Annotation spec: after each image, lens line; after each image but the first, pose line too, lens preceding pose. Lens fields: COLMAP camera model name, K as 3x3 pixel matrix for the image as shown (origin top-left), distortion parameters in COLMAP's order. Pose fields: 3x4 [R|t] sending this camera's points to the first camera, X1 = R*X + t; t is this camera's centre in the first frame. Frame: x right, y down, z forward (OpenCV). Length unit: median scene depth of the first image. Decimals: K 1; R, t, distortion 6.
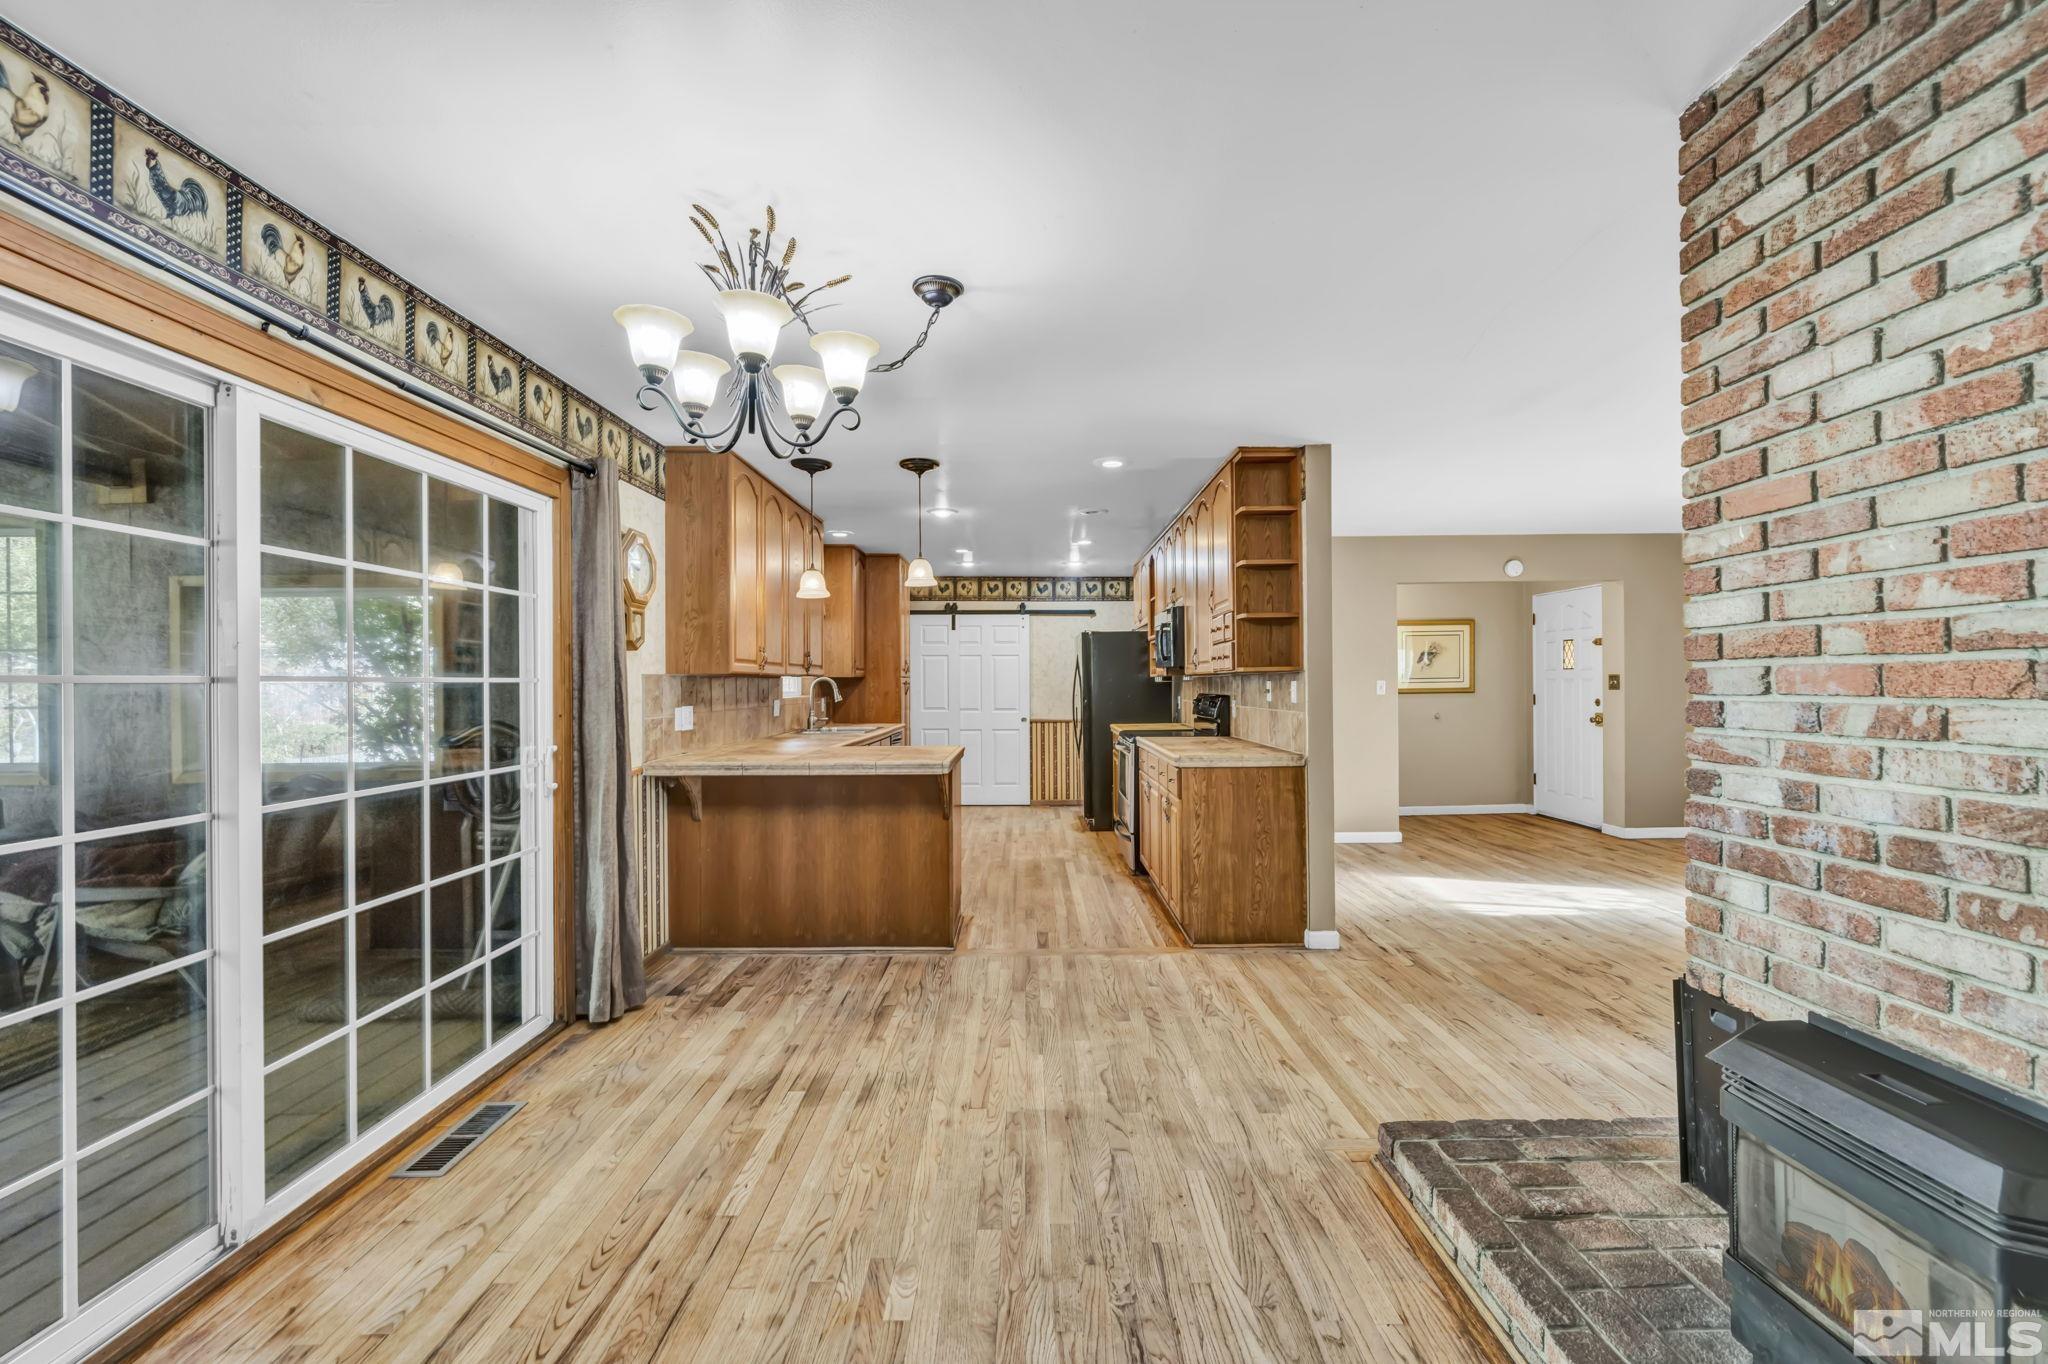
lens RADIAL K [[838.7, 0, 1033.2], [0, 838.7, 678.5], [0, 0, 1]] dist [-0.000331, -0.000155]
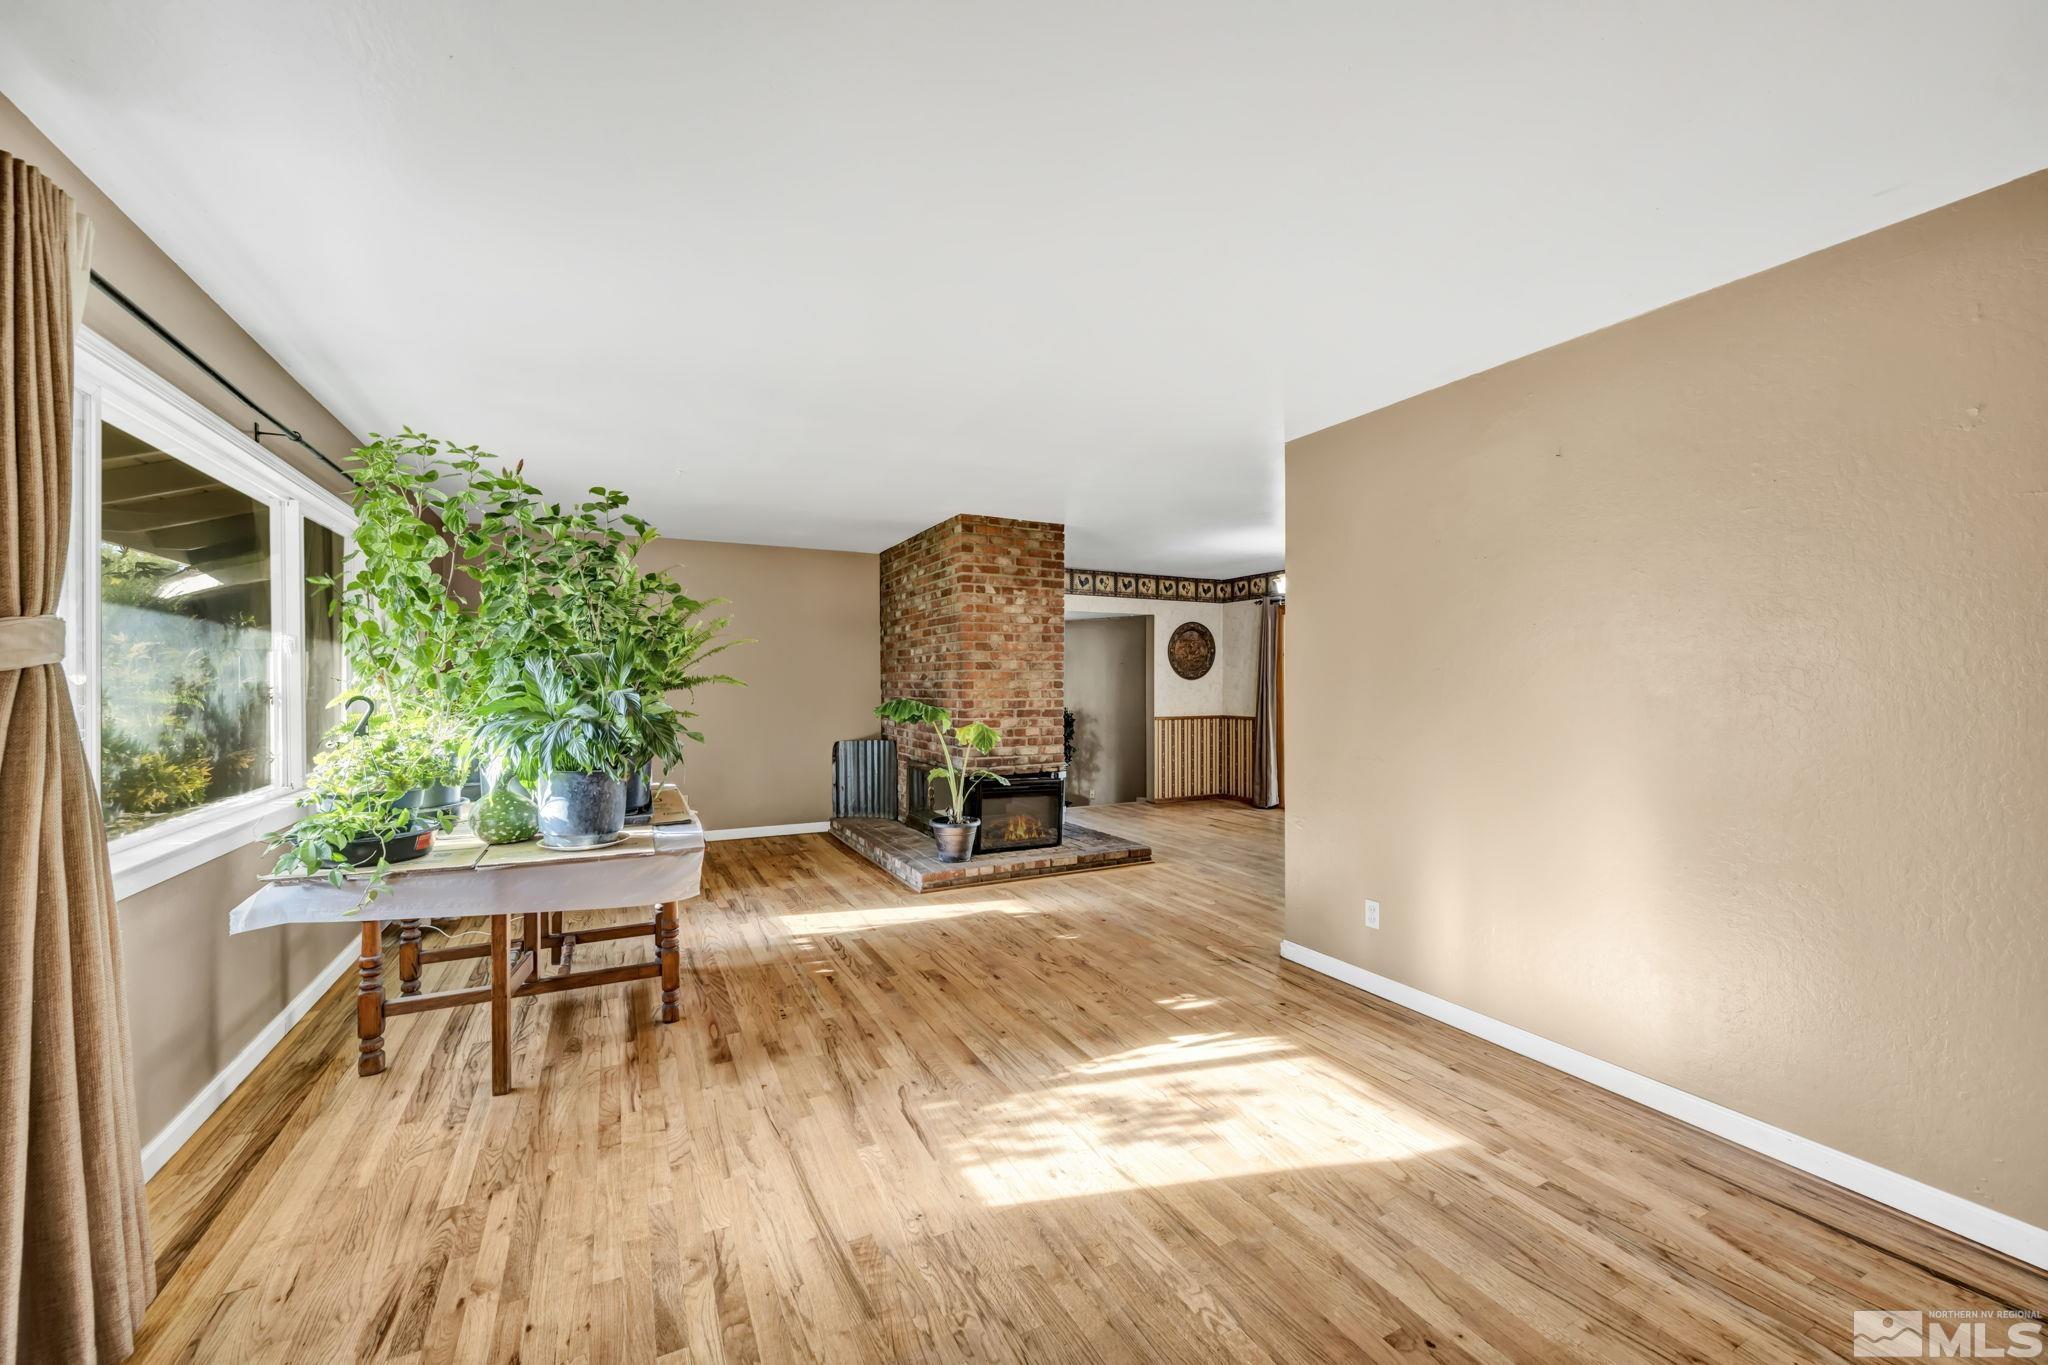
lens RADIAL K [[807.4, 0, 1029.2], [0, 807.4, 684.0], [0, 0, 1]] dist [-0.000670, -0.000140]
pose [[-0.892391, 0.007752, -0.451197, 0.635959], [0.008916, 0.999960, -0.000454, 0.000288], [0.451175, -0.004427, -0.892424, 1.034044]]
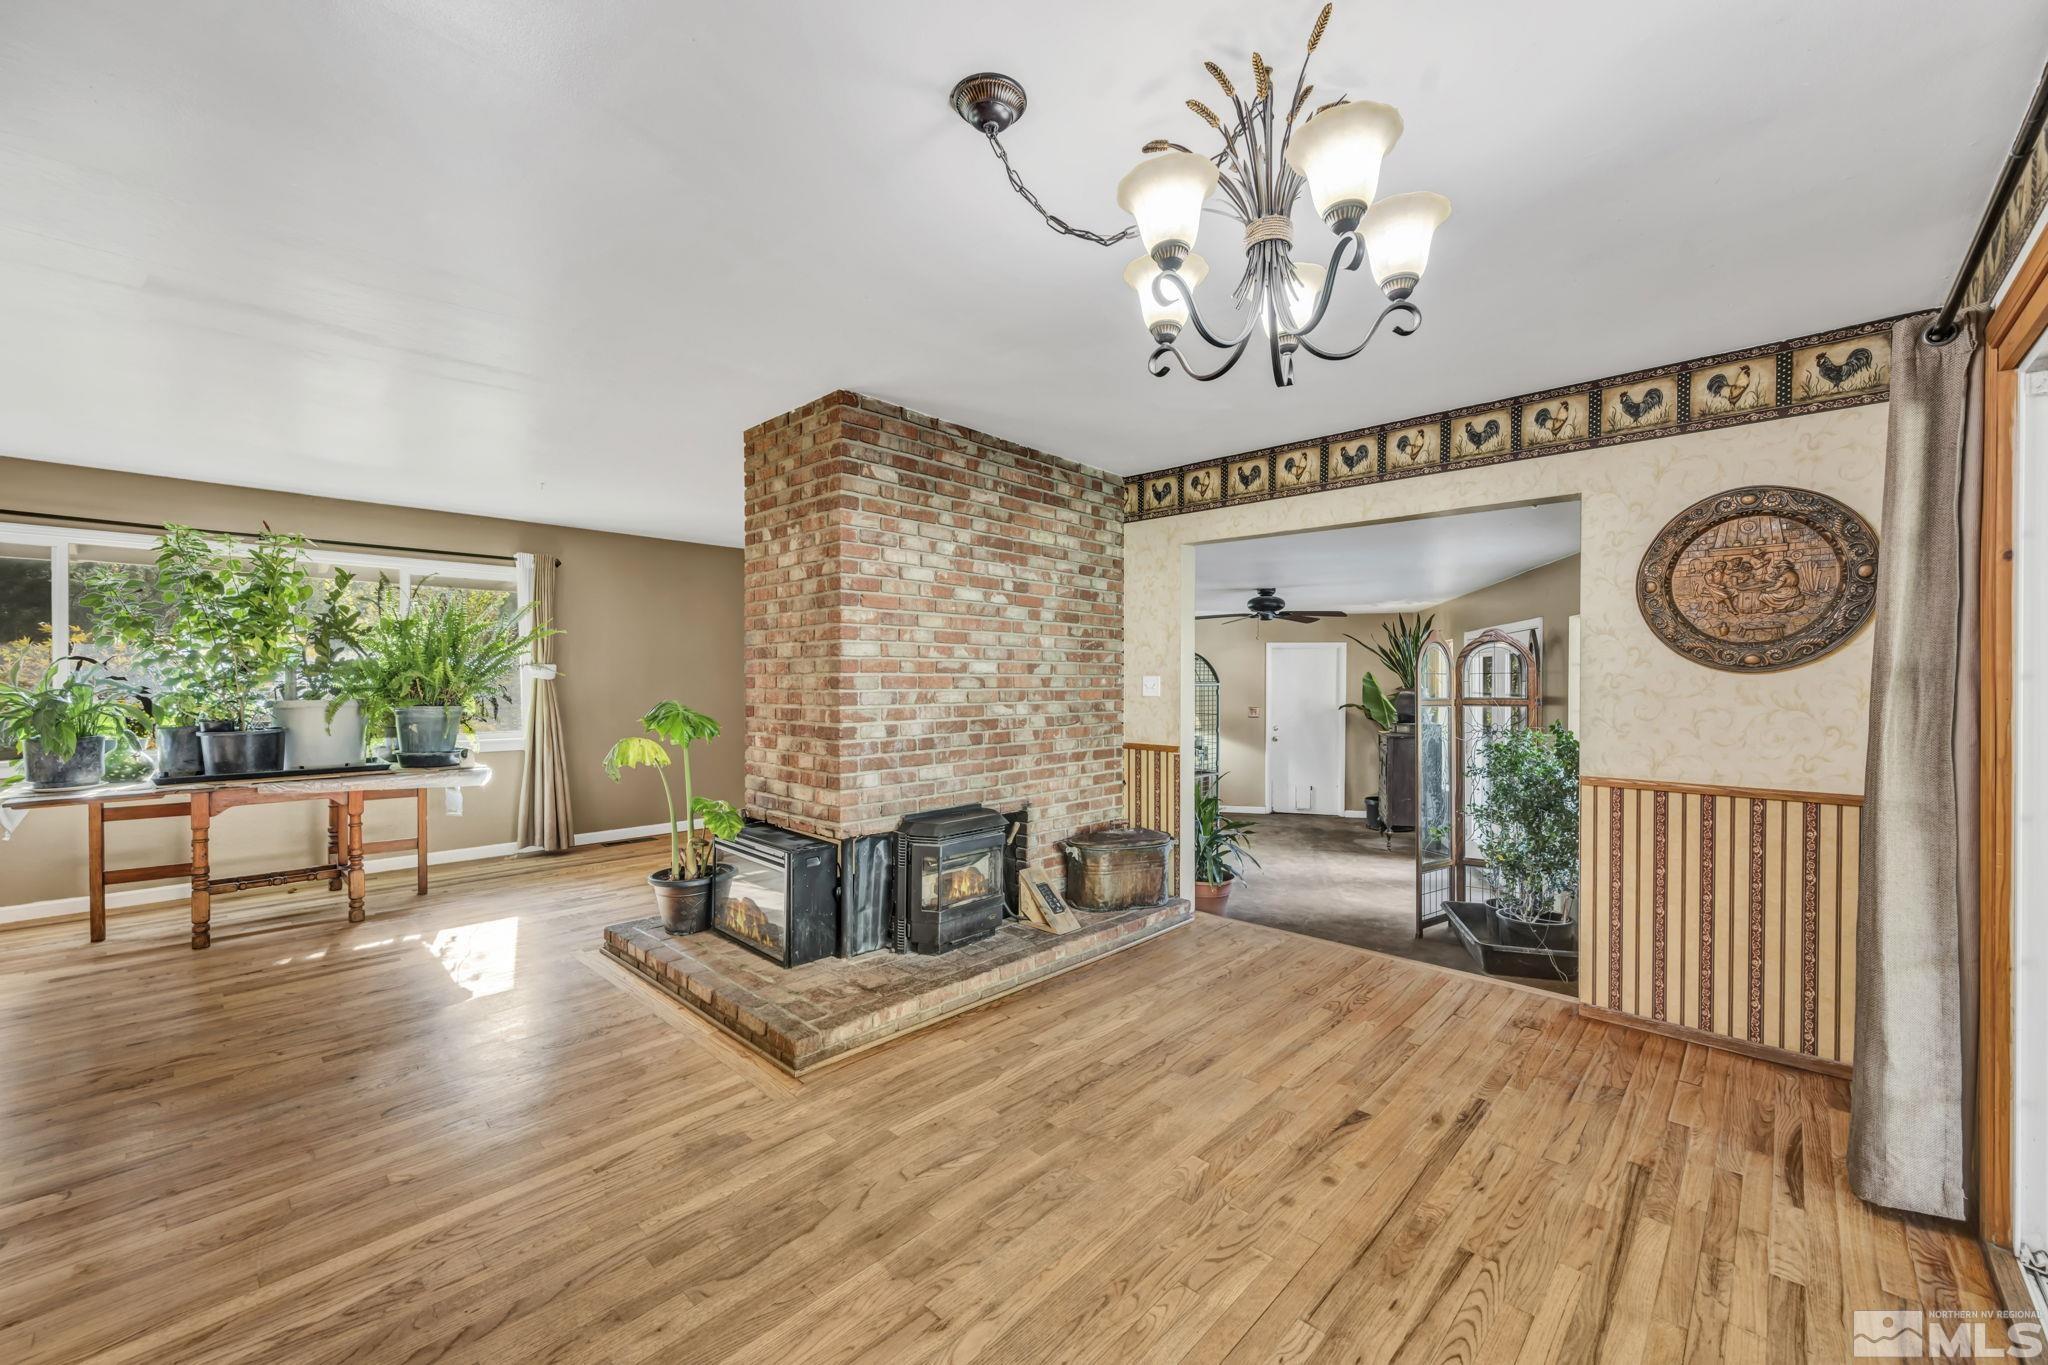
lens RADIAL K [[807.4, 0, 1029.2], [0, 807.4, 684.0], [0, 0, 1]] dist [-0.000670, -0.000140]
pose [[-0.719776, -0.000021, 0.694206, -0.215537], [-0.001656, 0.999997, -0.001687, 0.002297], [-0.694204, -0.002364, -0.719774, 0.531648]]
